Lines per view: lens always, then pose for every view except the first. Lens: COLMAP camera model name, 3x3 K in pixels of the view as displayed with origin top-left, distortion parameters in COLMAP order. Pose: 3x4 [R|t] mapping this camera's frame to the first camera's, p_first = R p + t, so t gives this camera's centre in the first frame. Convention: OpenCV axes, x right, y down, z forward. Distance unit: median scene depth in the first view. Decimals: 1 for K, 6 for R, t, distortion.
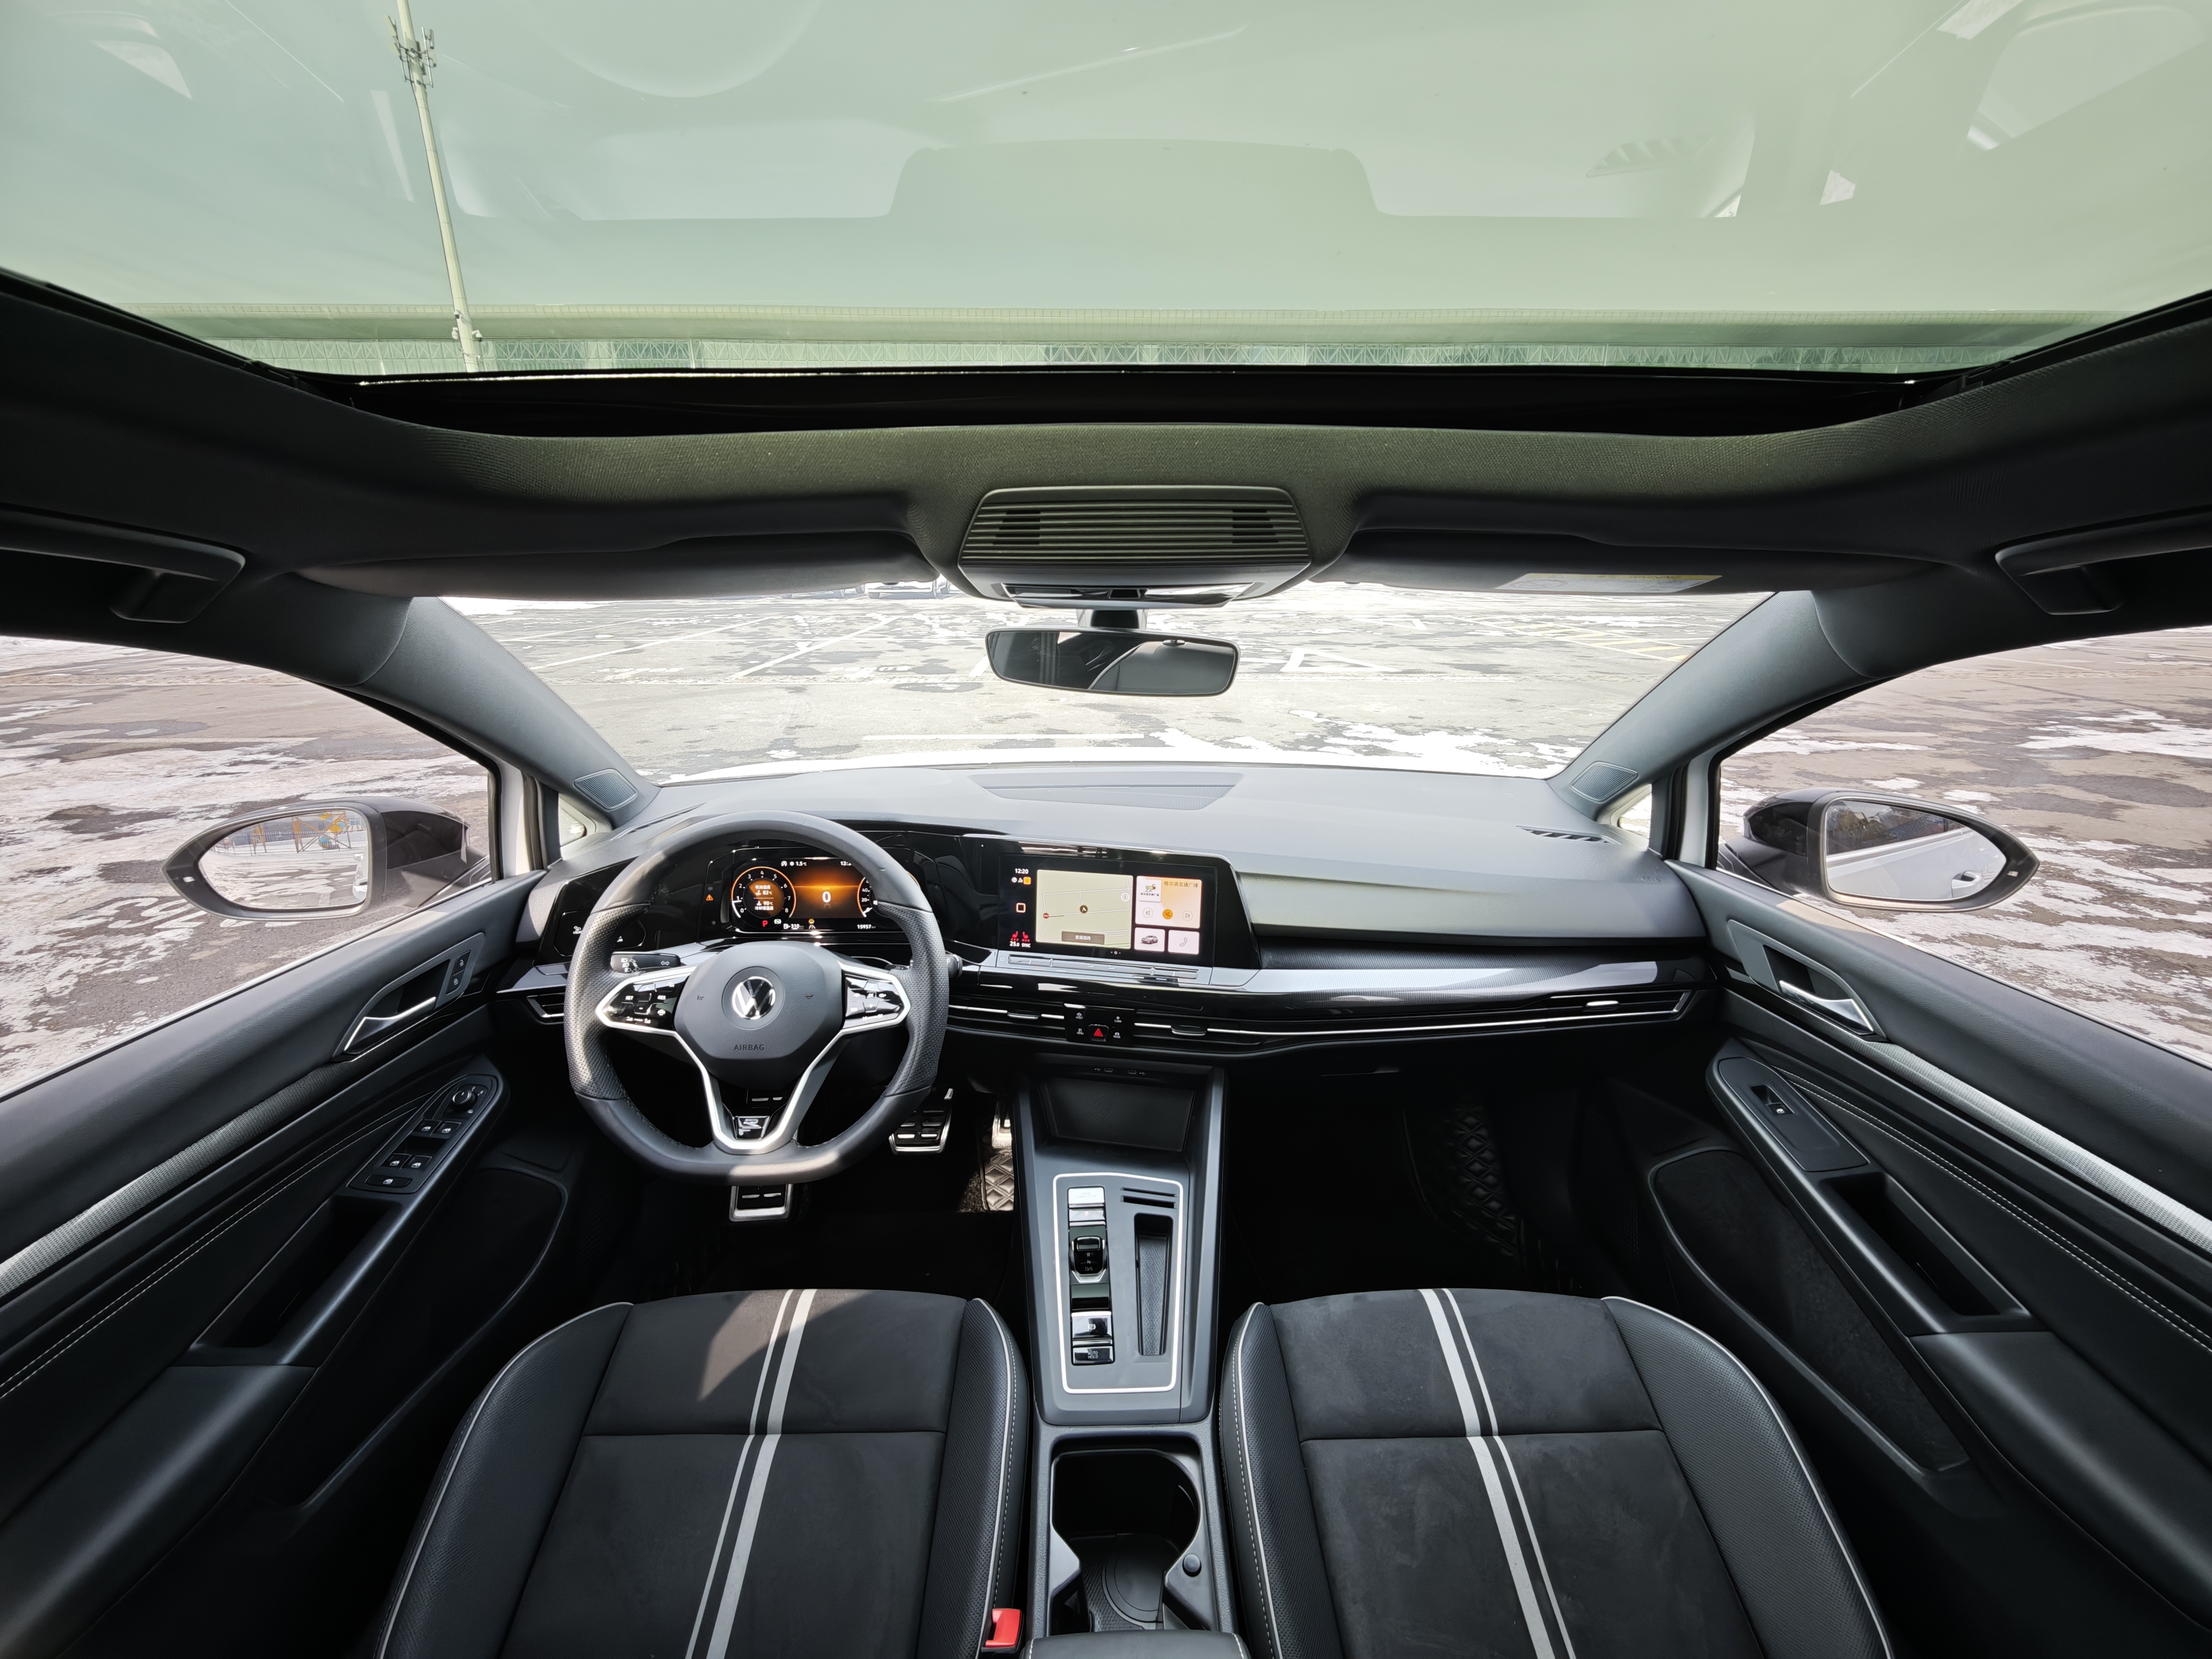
lens RADIAL K [[902.7, 0, 1102.9], [0, 902.7, 837.5], [0, 0, 1]] dist [0.000369, -0.000275]
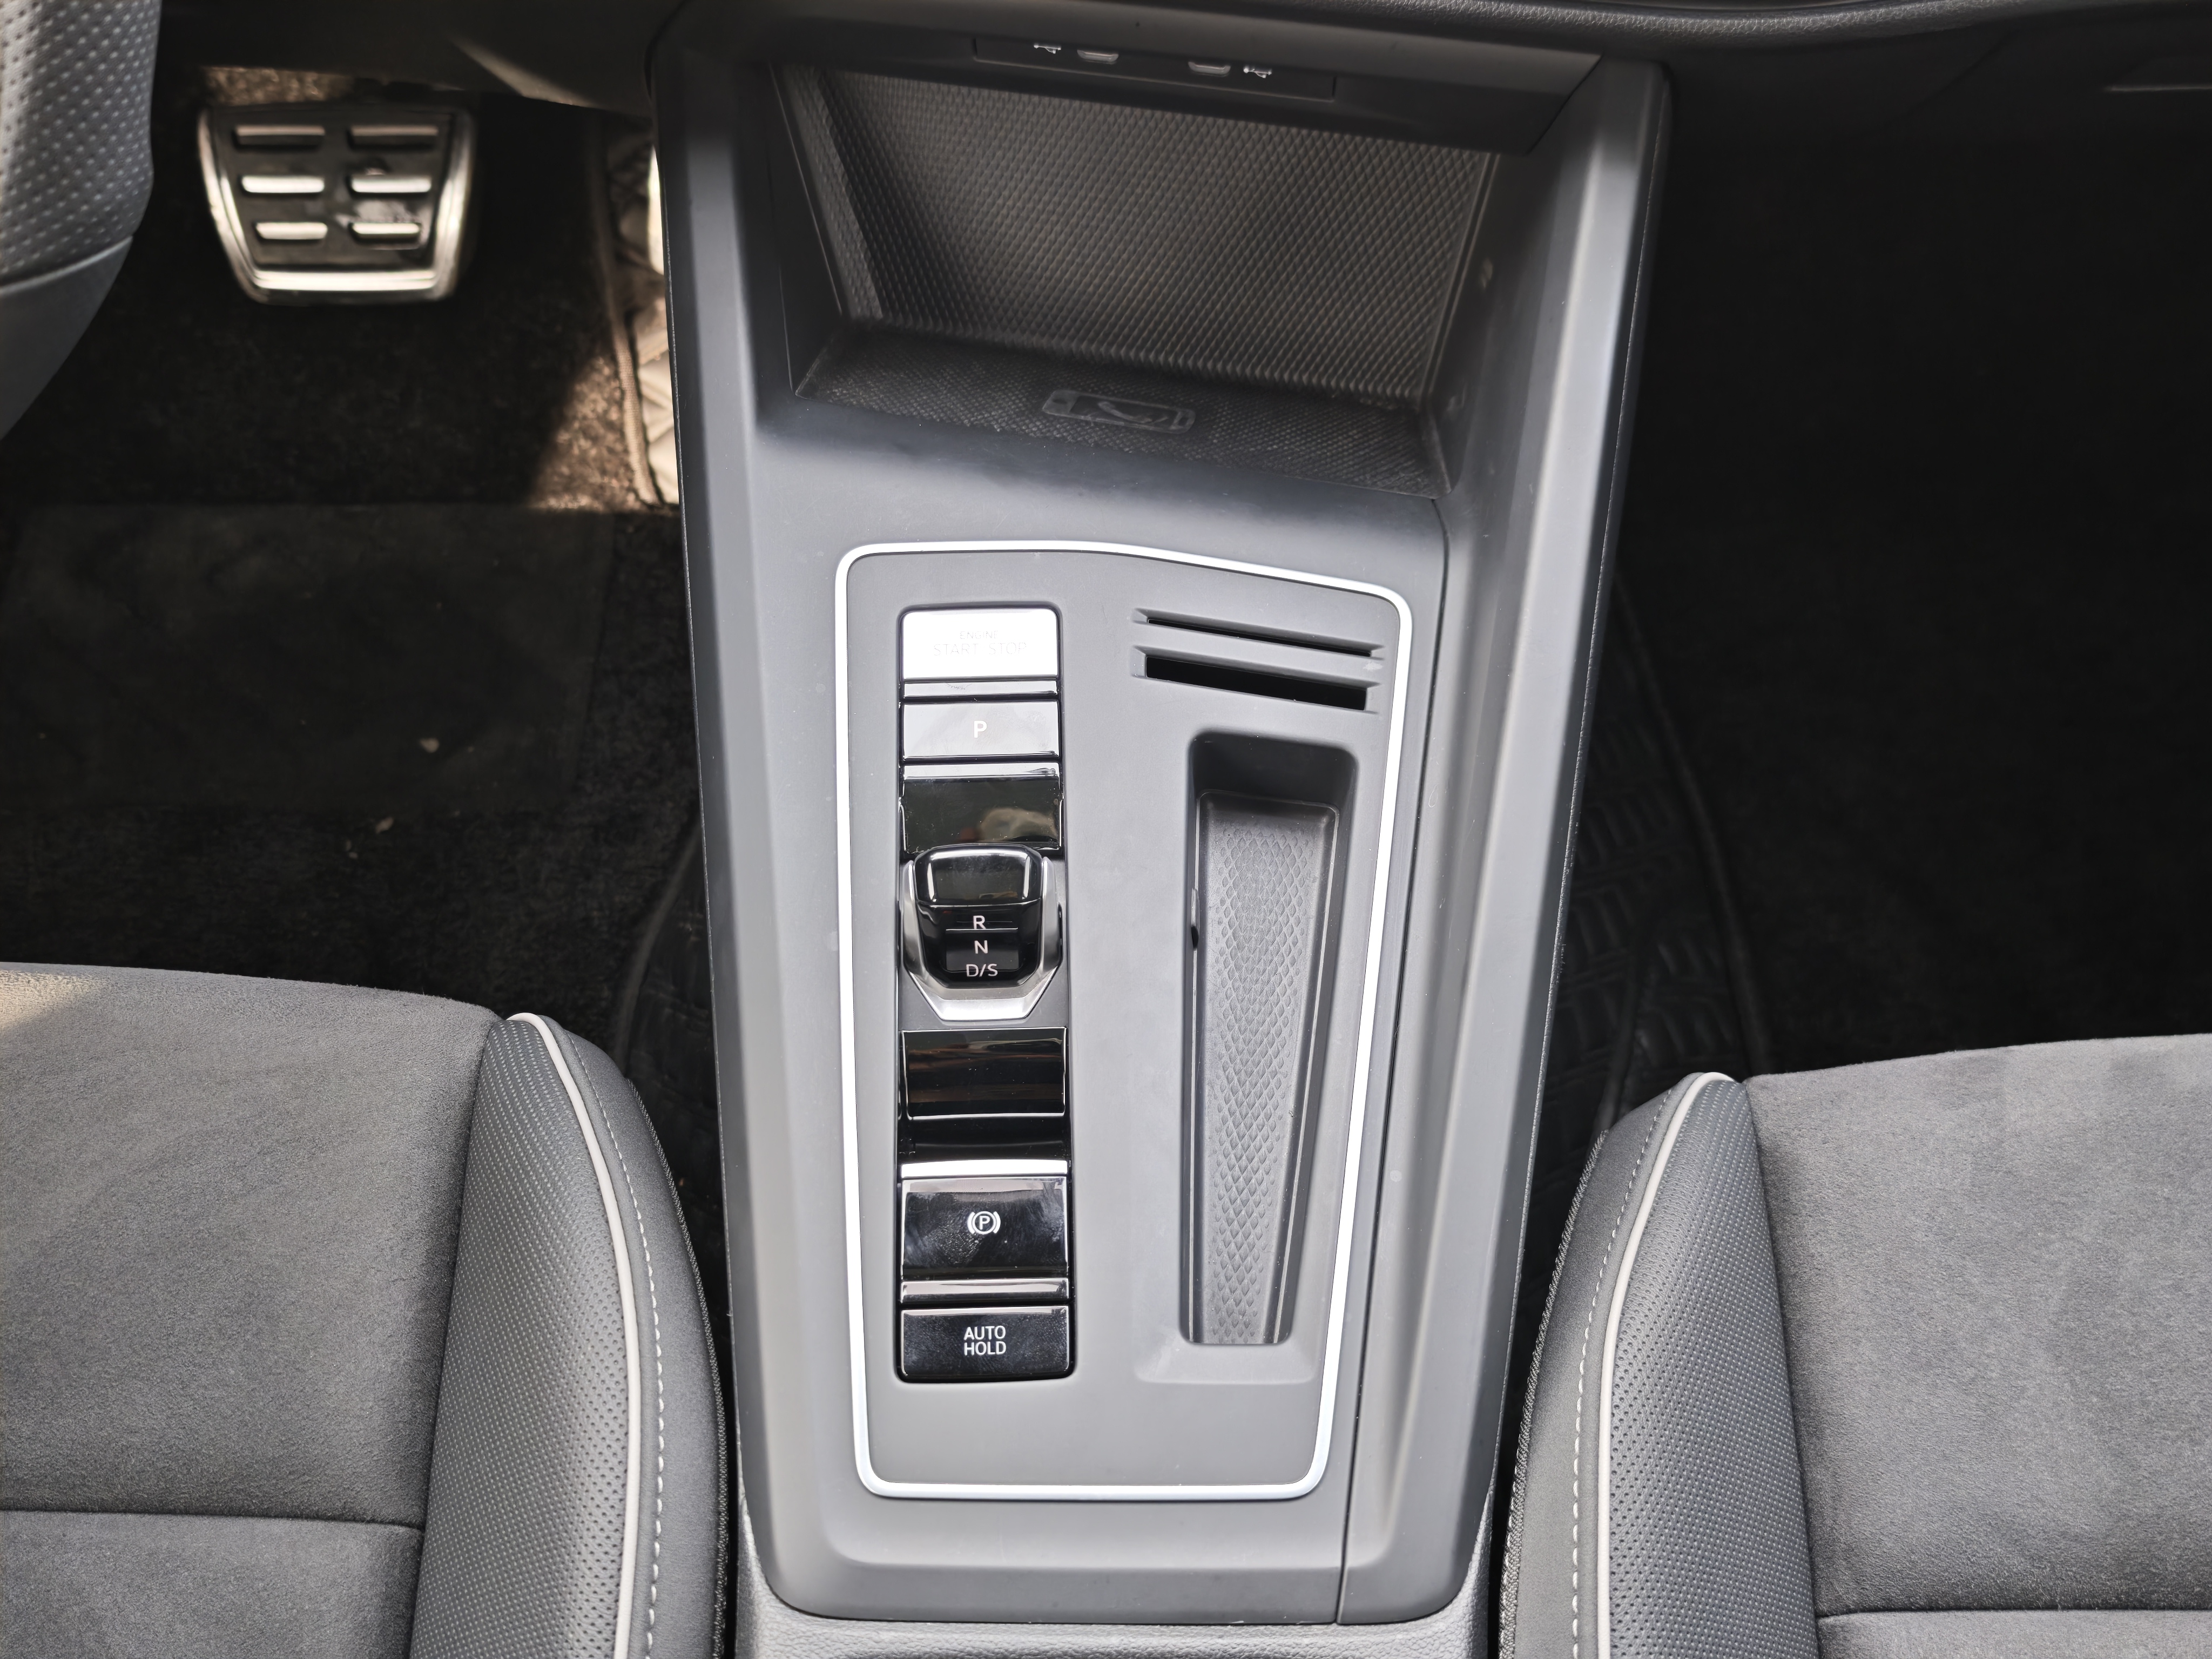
lens RADIAL K [[2943.6, 0, 1099.4], [0, 2943.6, 816.9], [0, 0, 1]] dist [0.027543, 0.000000]
pose [[0.999454, 0.018024, -0.027684, 0.032969], [0.000714, 0.826050, 0.563597, 0.022155], [0.033027, -0.563309, 0.825586, 0.383213]]
